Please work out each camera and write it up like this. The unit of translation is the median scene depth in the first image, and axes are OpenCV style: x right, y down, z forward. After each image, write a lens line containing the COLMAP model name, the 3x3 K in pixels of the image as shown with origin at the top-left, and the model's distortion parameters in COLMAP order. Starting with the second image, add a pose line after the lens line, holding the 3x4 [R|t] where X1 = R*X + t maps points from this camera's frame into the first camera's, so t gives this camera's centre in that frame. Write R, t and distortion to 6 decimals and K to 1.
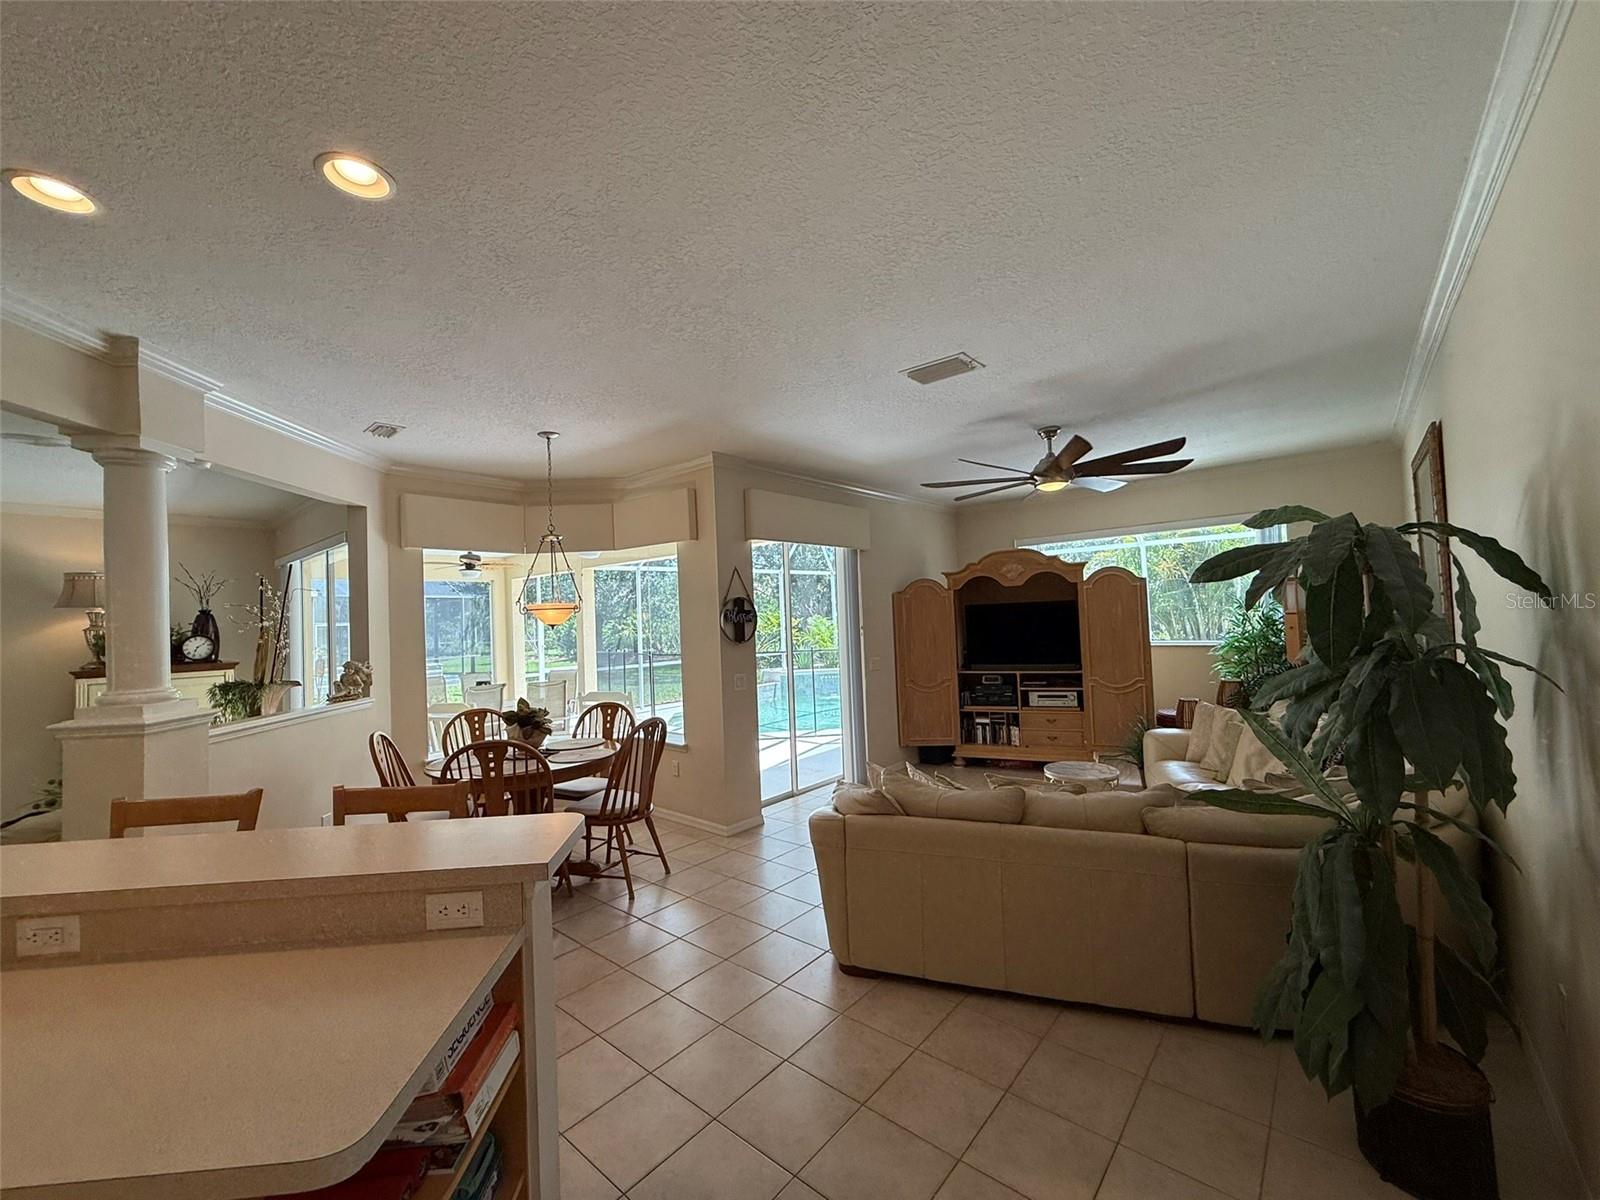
lens RADIAL K [[635.4, 0, 797.8], [0, 635.4, 601.3], [0, 0, 1]] dist [-0.001224, -0.000403]
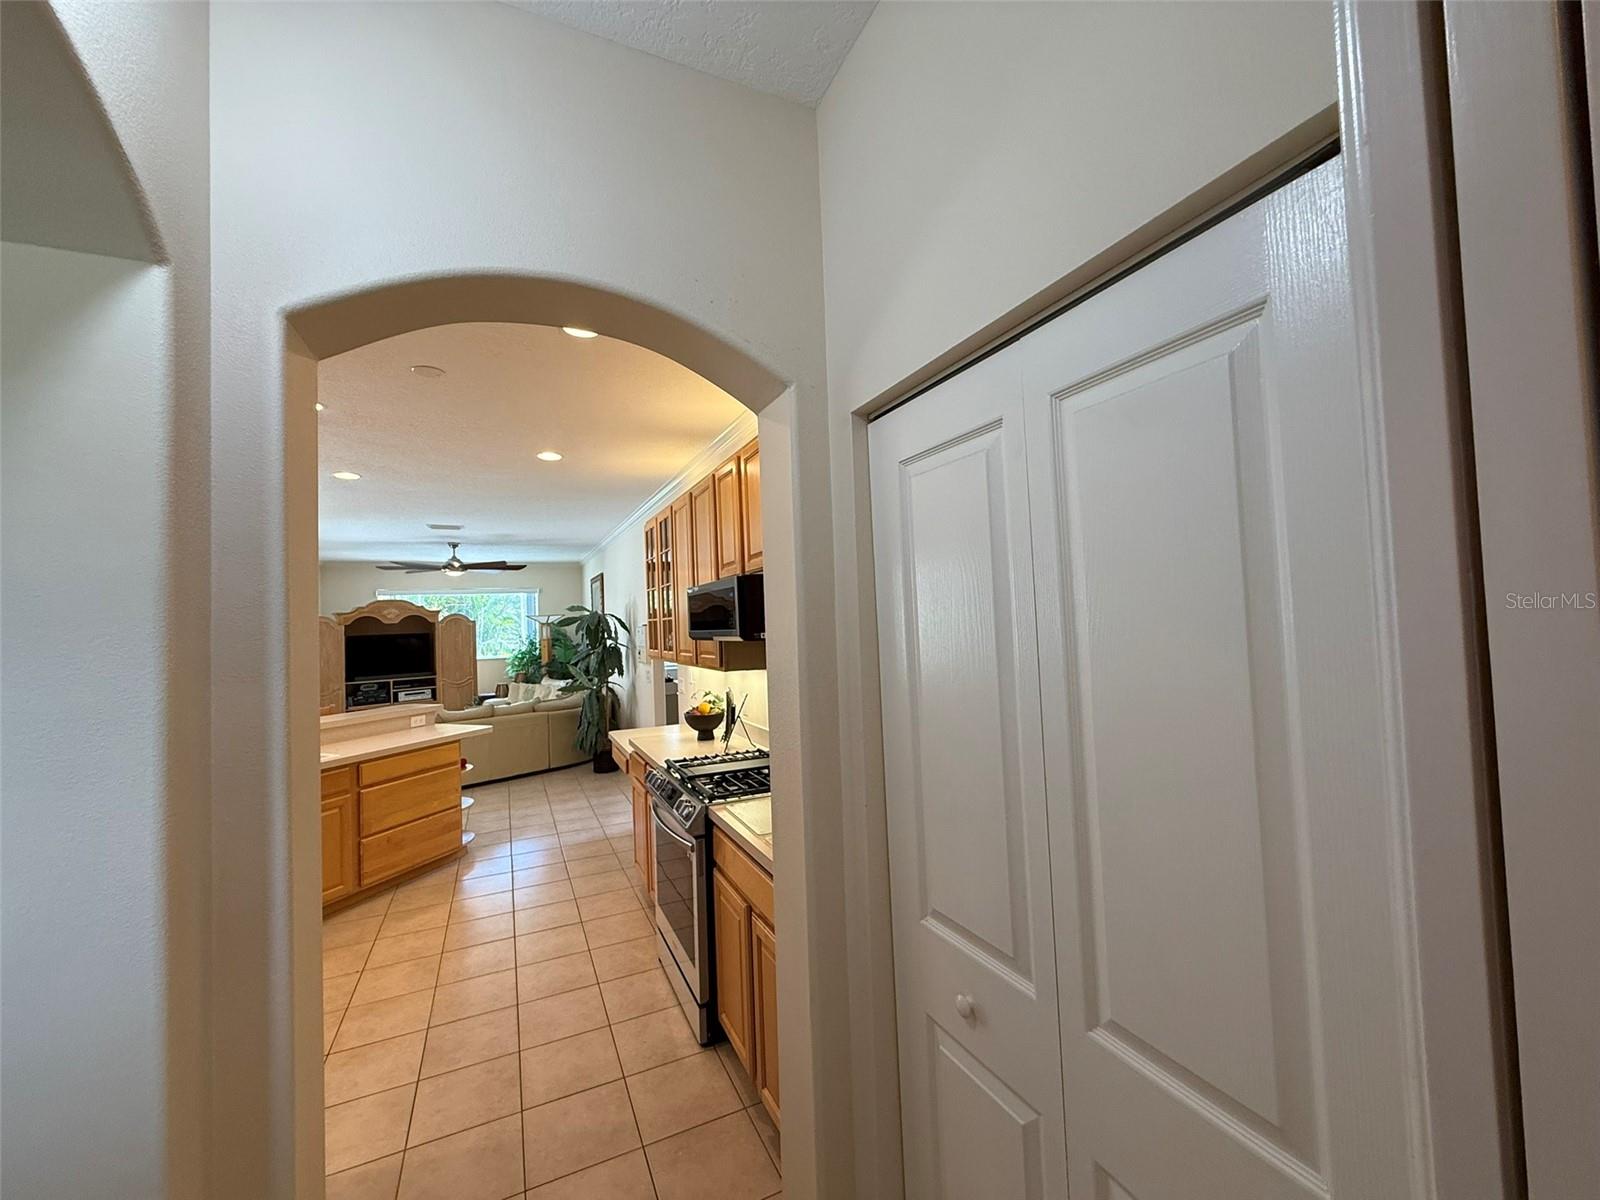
lens RADIAL K [[630.5, 0, 796.7], [0, 630.5, 598.3], [0, 0, 1]] dist [-0.002027, -0.000203]
pose [[0.412820, 0.055809, 0.909101, -0.703580], [-0.000786, 0.998142, -0.060918, 0.007658], [-0.910812, 0.024434, 0.412097, -0.567445]]
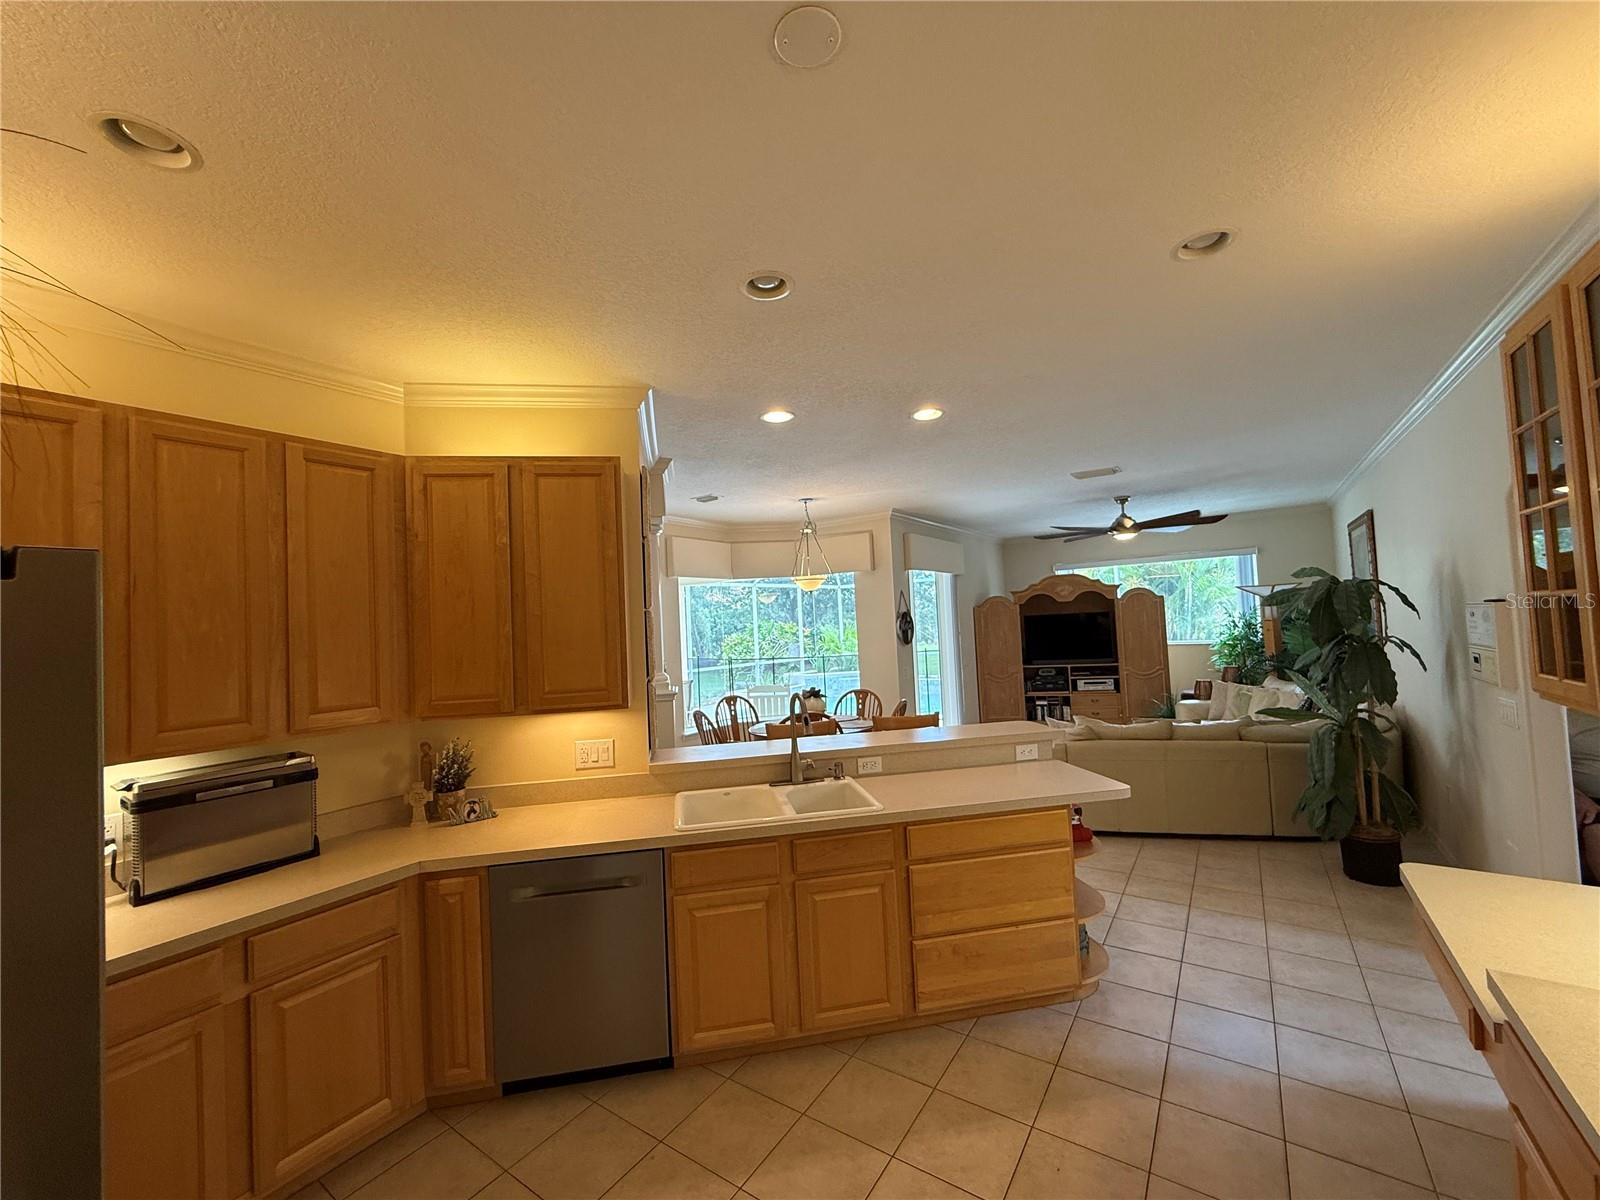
lens RADIAL K [[635.4, 0, 797.8], [0, 635.4, 601.3], [0, 0, 1]] dist [-0.001224, -0.000403]
pose [[0.994501, -0.005014, 0.104607, -0.400749], [0.006596, 0.999869, -0.014782, -0.008994], [-0.104519, 0.015390, 0.994404, -0.305473]]
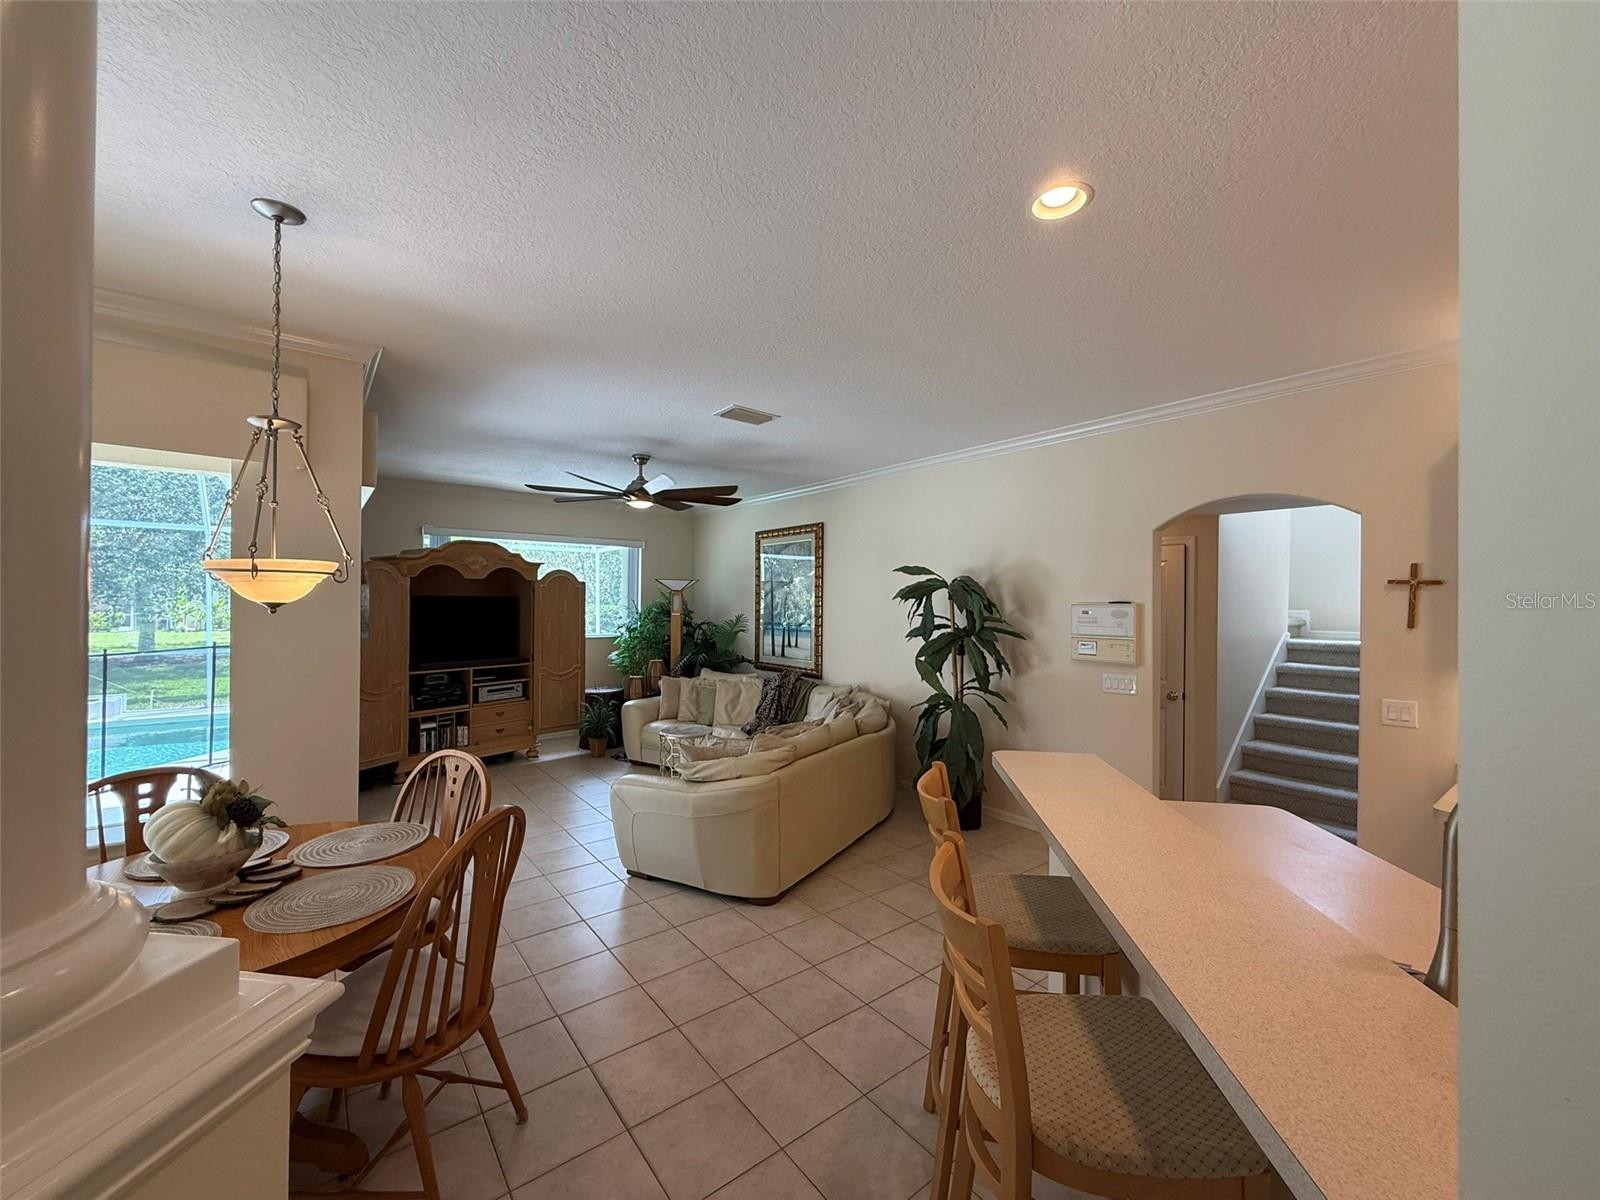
lens RADIAL K [[635.4, 0, 797.8], [0, 635.4, 601.3], [0, 0, 1]] dist [-0.001224, -0.000403]
pose [[0.196801, 0.042580, 0.979518, -0.555777], [-0.042169, 0.998500, -0.034932, 0.024947], [-0.979536, -0.034431, 0.198301, 0.361420]]
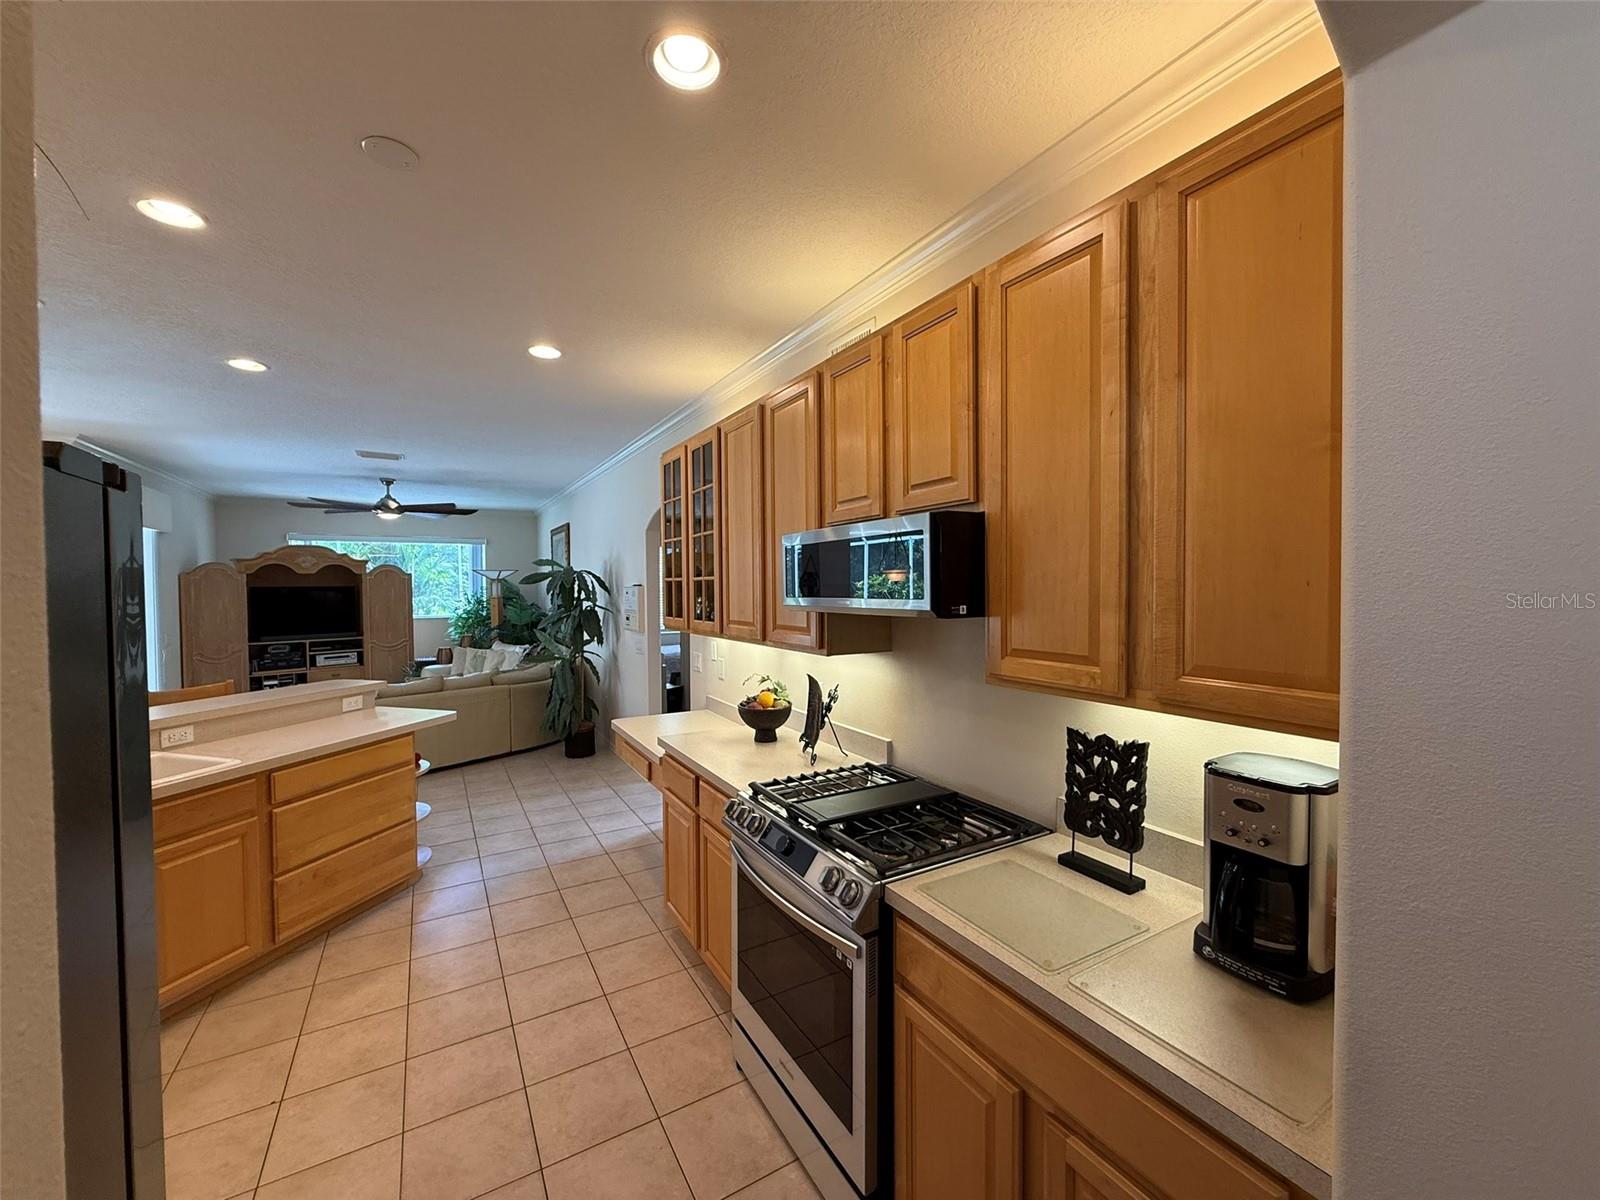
lens RADIAL K [[630.5, 0, 796.7], [0, 630.5, 598.3], [0, 0, 1]] dist [-0.002027, -0.000203]
pose [[0.323469, 0.016334, 0.946098, -0.595021], [-0.029646, 0.999535, -0.007121, 0.005809], [-0.945774, -0.025745, 0.323802, -0.381136]]
